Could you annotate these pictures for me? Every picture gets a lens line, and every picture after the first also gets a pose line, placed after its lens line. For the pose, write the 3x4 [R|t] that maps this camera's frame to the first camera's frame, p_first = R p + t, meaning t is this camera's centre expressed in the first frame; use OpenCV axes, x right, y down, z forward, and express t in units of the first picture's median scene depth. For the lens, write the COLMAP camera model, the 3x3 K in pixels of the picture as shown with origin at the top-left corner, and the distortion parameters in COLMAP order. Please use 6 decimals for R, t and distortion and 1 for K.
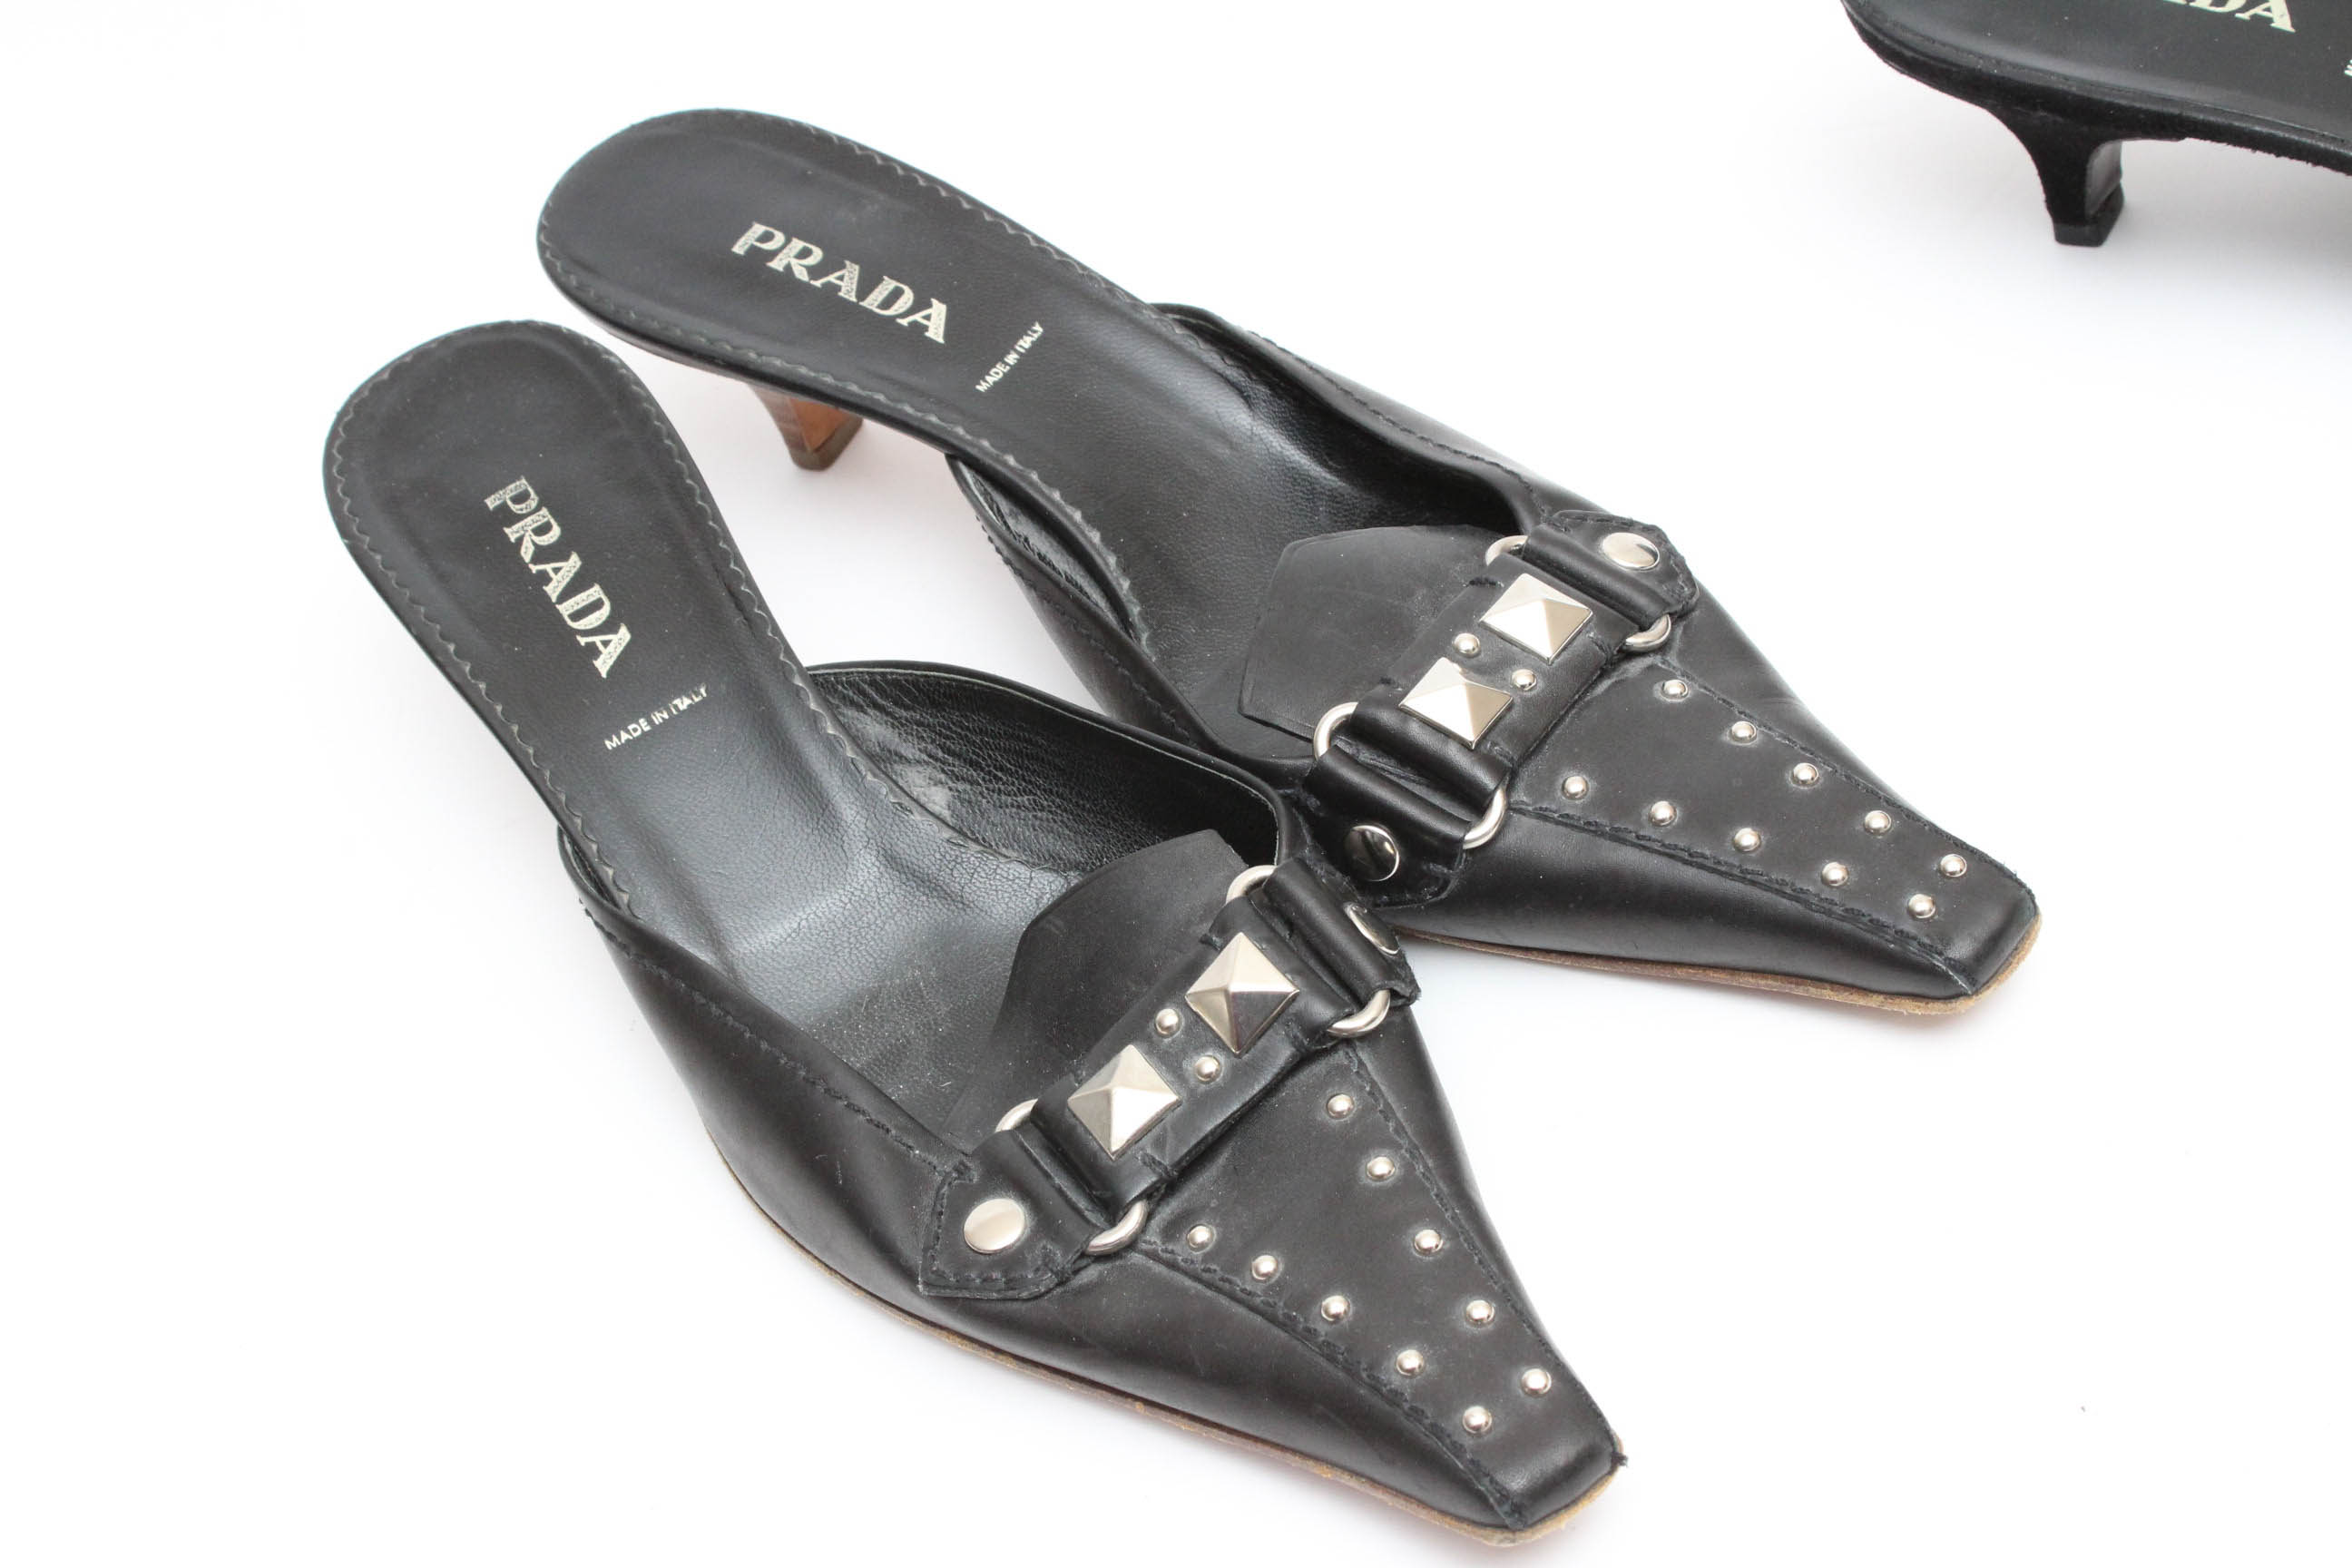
lens RADIAL K [[4071.1, 0, 1176.0], [0, 4071.1, 784.0], [0, 0, 1]] dist [0.005029, -0.005341]
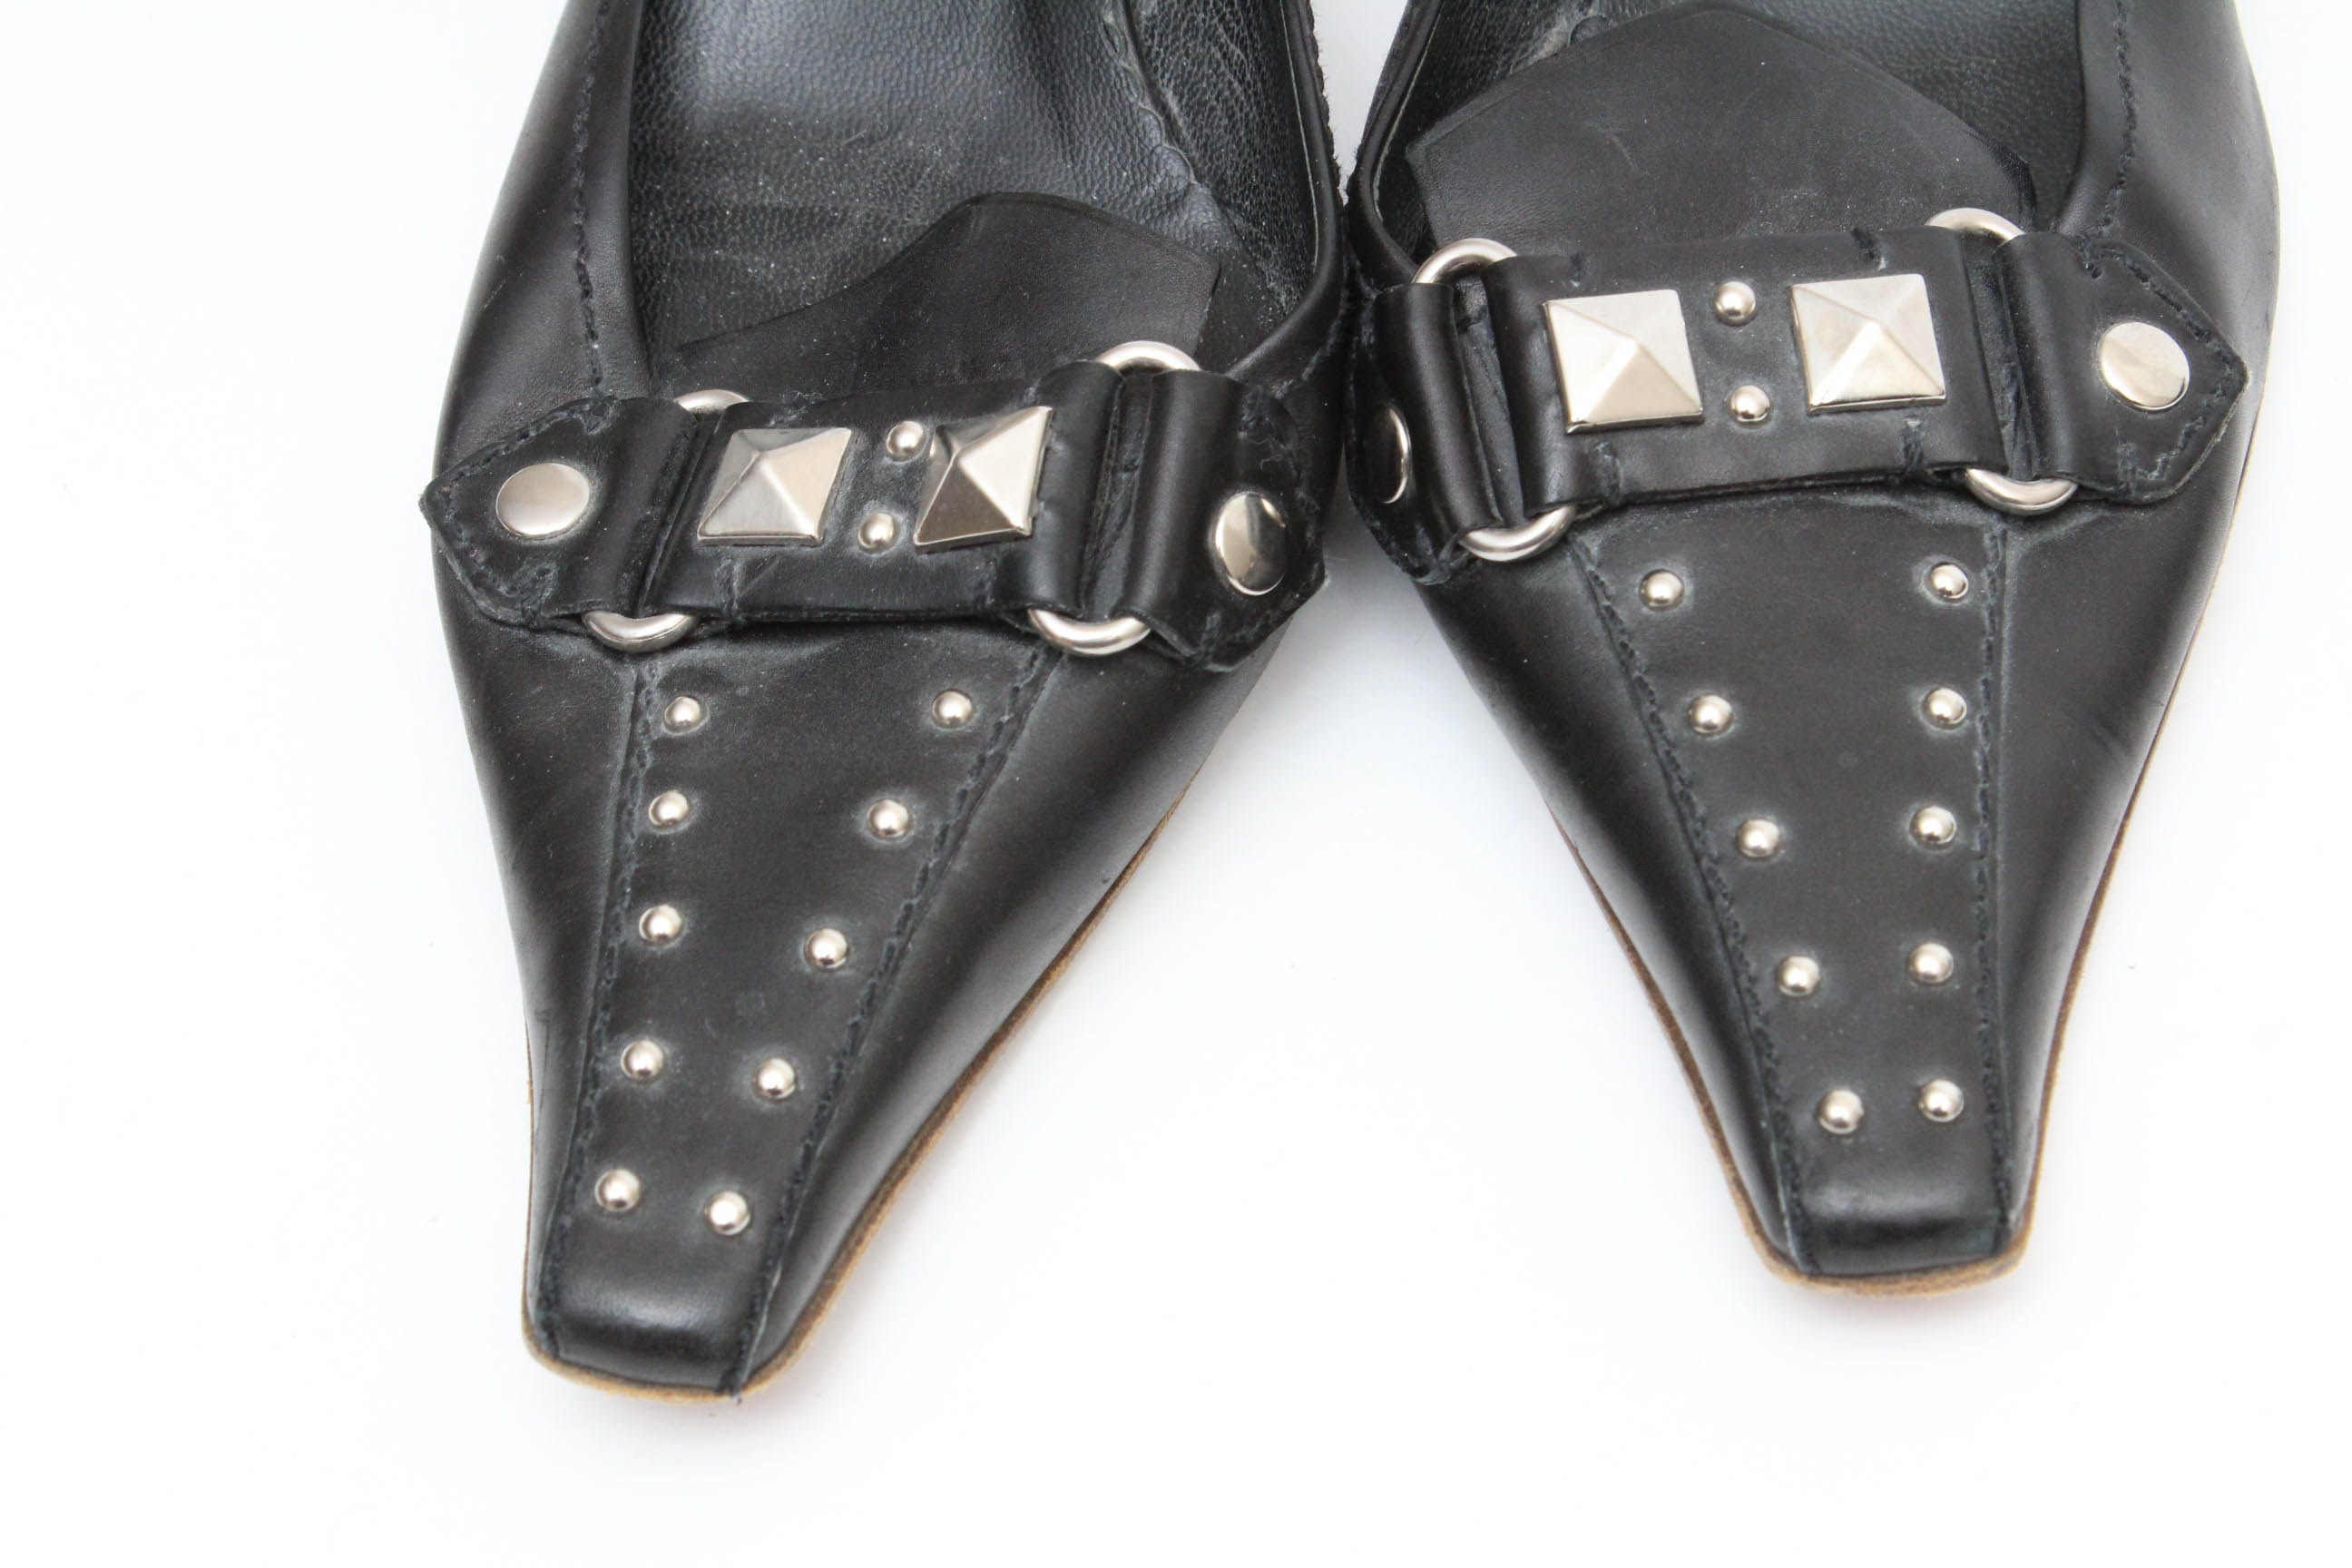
lens RADIAL K [[5492.2, 0, 1176.0], [0, 5492.2, 784.0], [0, 0, 1]] dist [0.075174, -0.284913]
pose [[0.683487, 0.671631, -0.285933, 0.308258], [-0.581834, 0.737801, 0.342227, -0.221195], [0.440812, -0.067543, 0.895055, 0.226116]]
